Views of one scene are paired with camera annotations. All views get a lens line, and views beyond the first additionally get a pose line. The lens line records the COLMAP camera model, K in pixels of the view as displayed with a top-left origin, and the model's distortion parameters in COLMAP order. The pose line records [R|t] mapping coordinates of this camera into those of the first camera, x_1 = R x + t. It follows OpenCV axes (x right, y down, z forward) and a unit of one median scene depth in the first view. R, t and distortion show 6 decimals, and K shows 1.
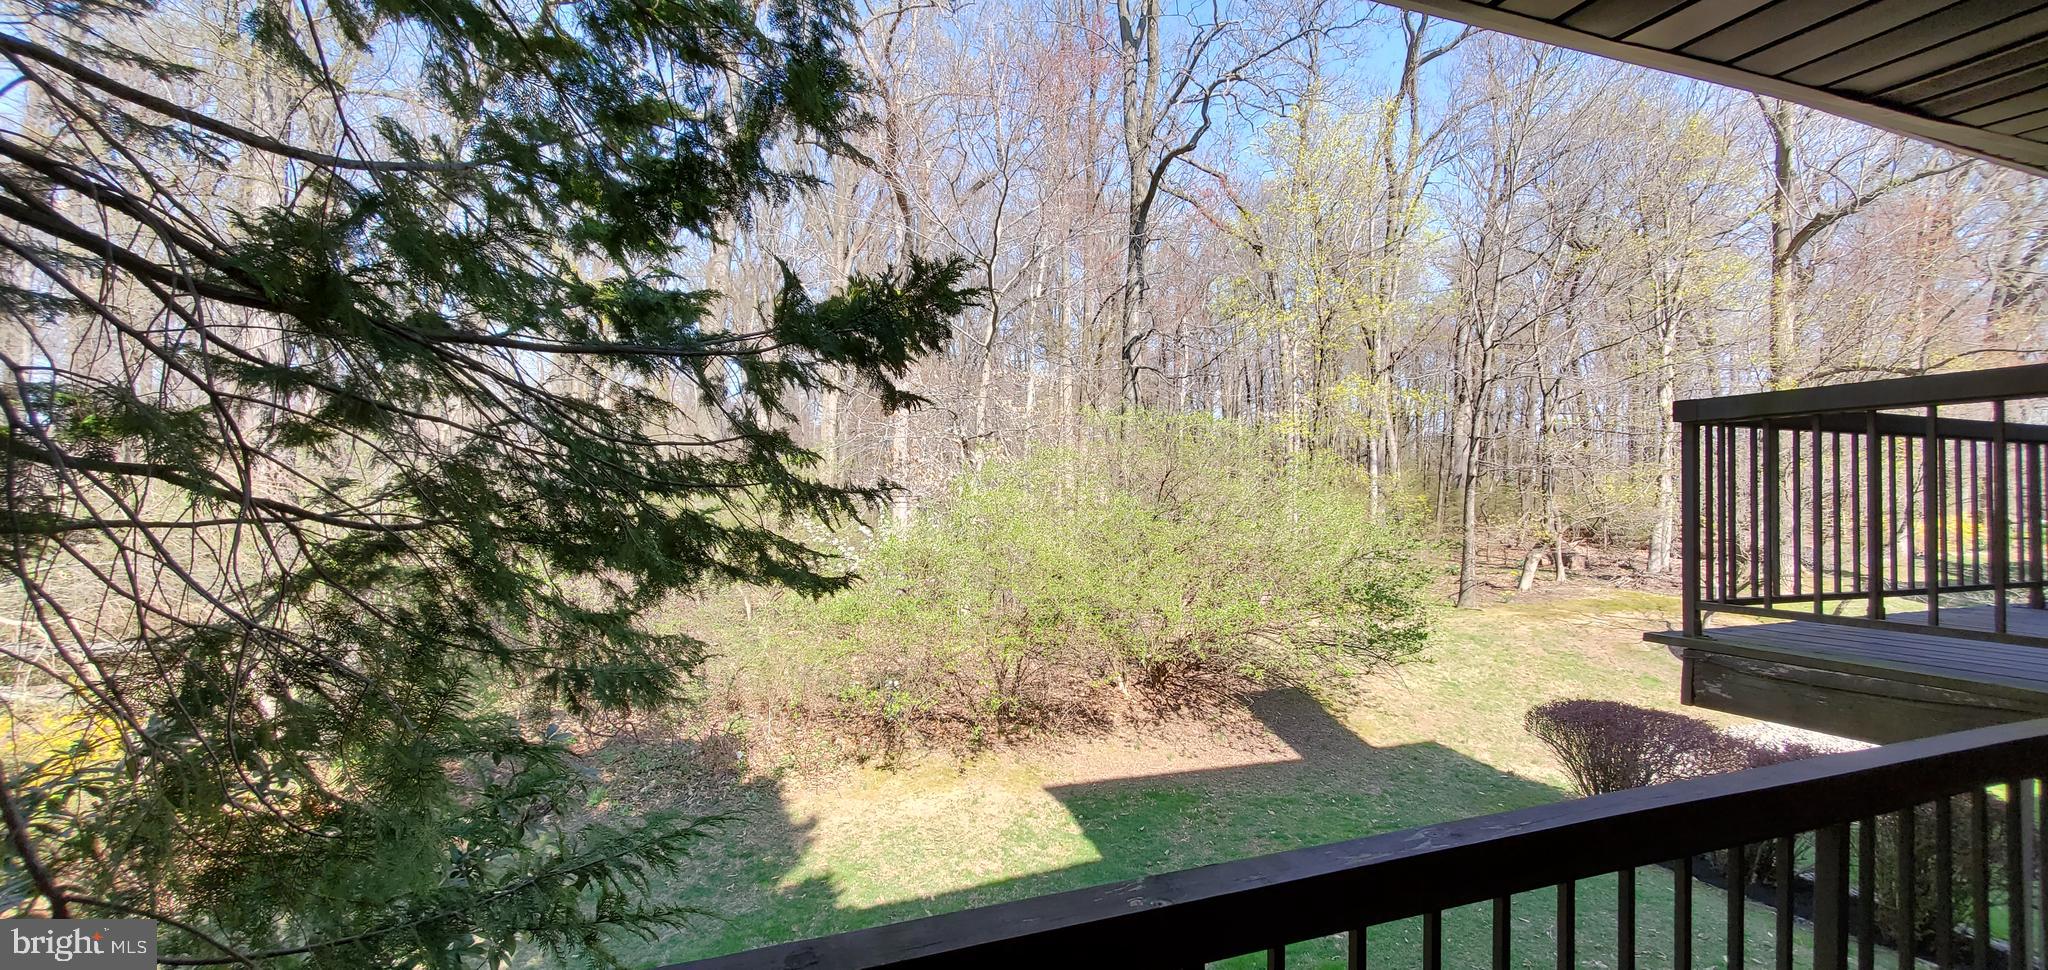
lens RADIAL K [[813.0, 0, 1016.4], [0, 813.0, 490.9], [0, 0, 1]] dist [-0.000615, -0.000075]
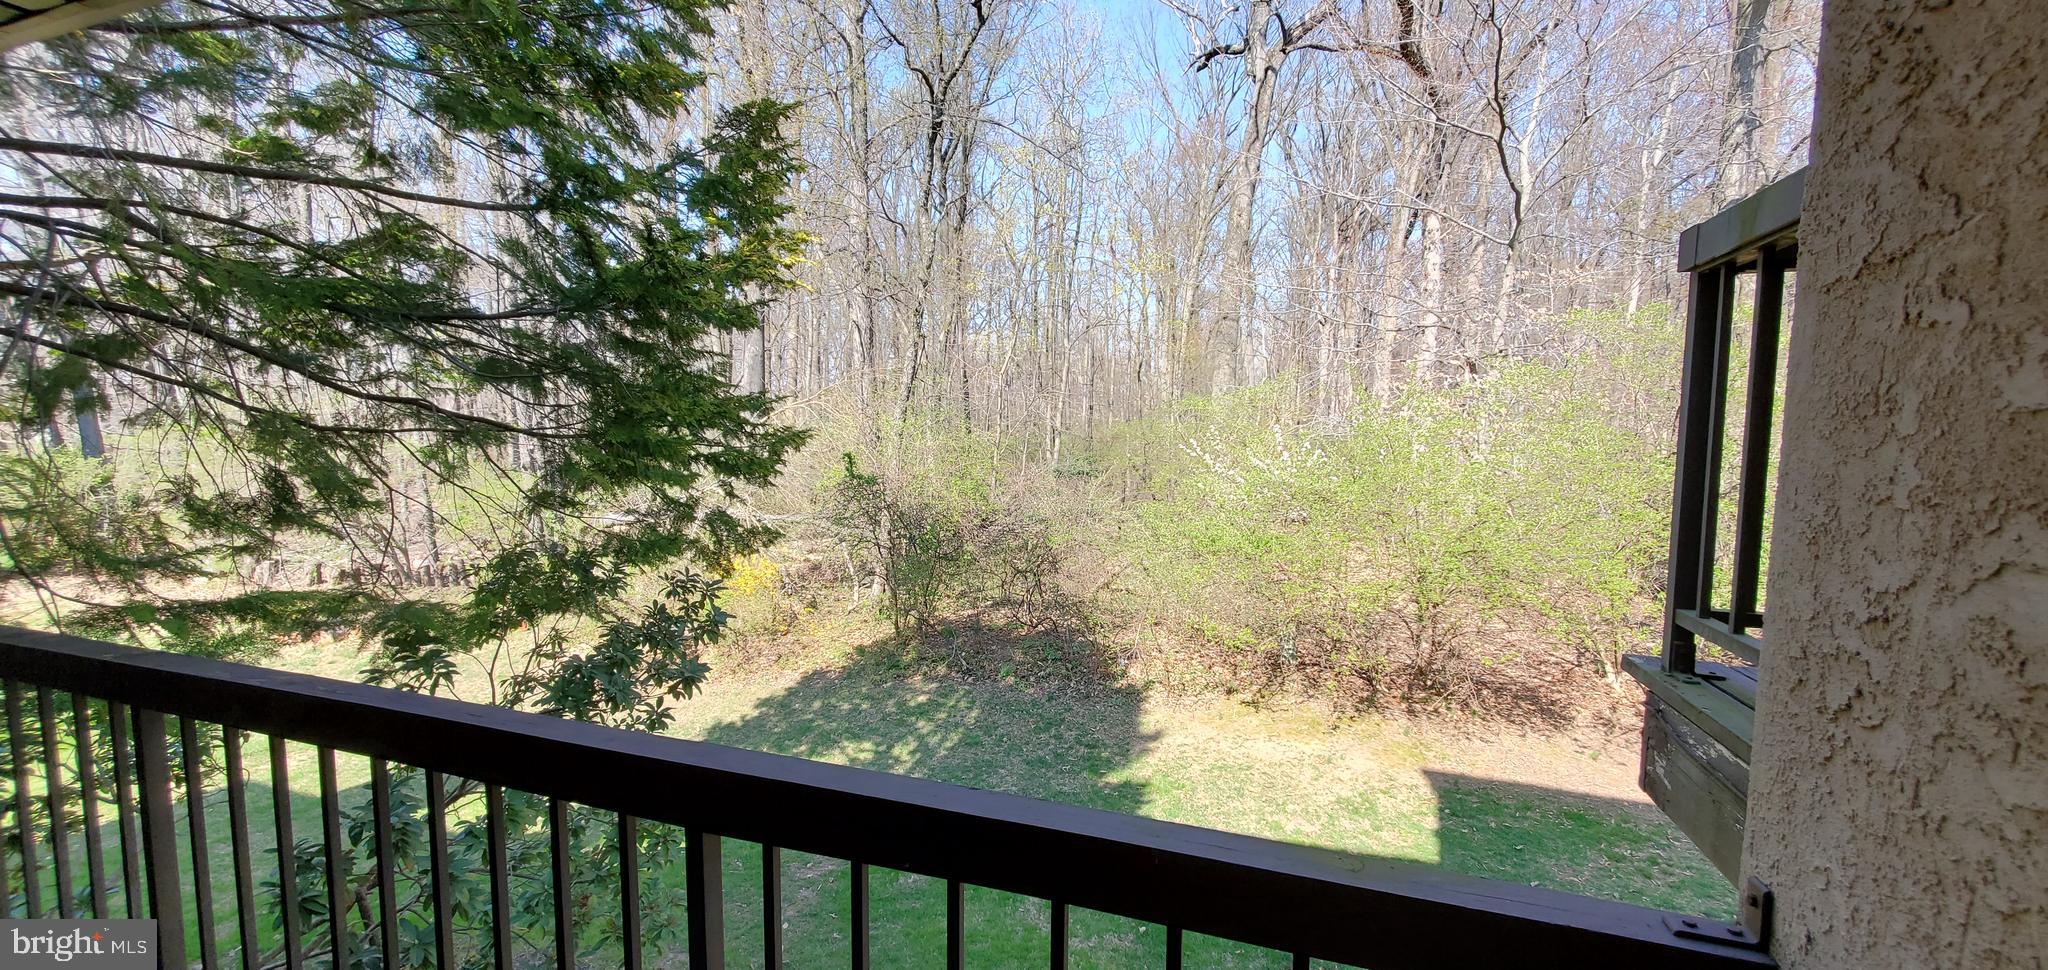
lens RADIAL K [[813.0, 0, 1016.4], [0, 813.0, 490.9], [0, 0, 1]] dist [-0.000615, -0.000075]
pose [[0.755270, 0.055747, -0.653038, 0.254071], [-0.002852, 0.996646, 0.081781, 0.005702], [0.655407, -0.059904, 0.752896, 0.096013]]
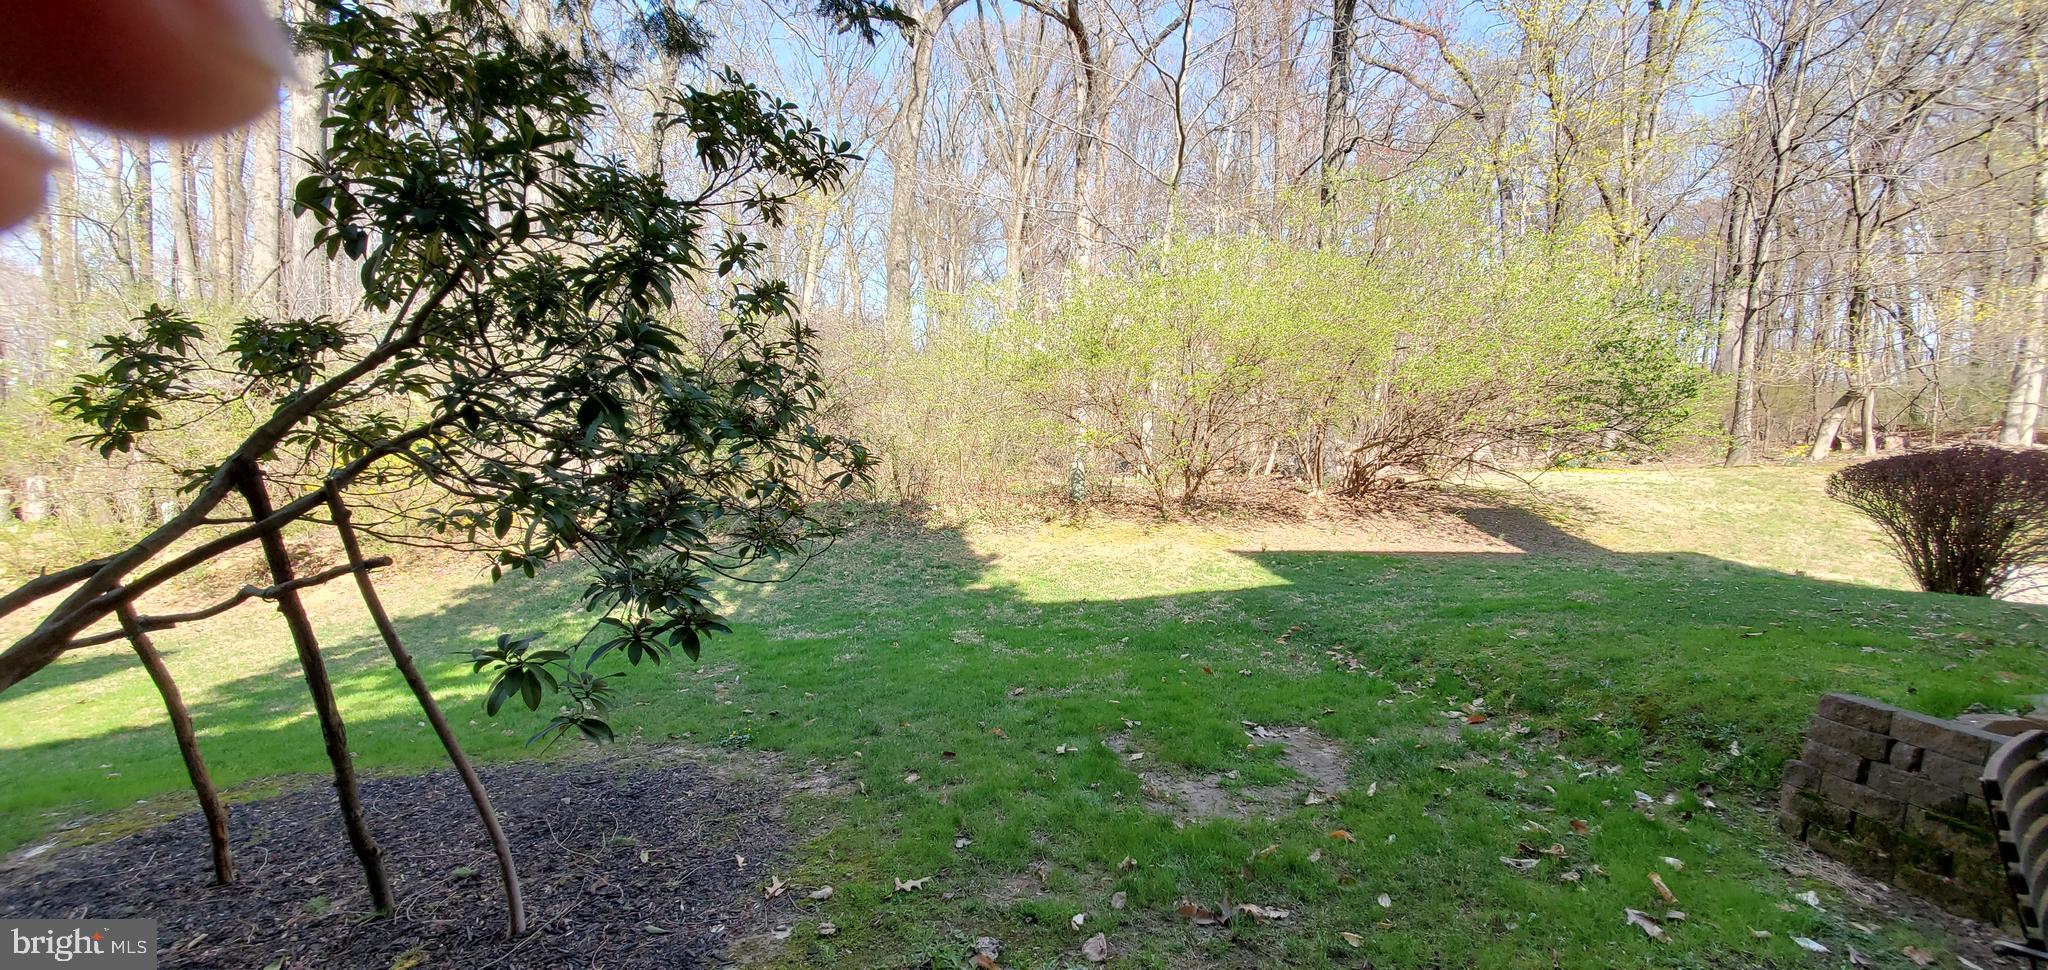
lens RADIAL K [[813.0, 0, 1016.4], [0, 813.0, 490.9], [0, 0, 1]] dist [-0.000615, -0.000075]
pose [[0.977458, 0.016763, -0.210465, -0.013503], [-0.006101, 0.998669, 0.051207, 0.250615], [0.211044, -0.048769, 0.976259, 0.009410]]
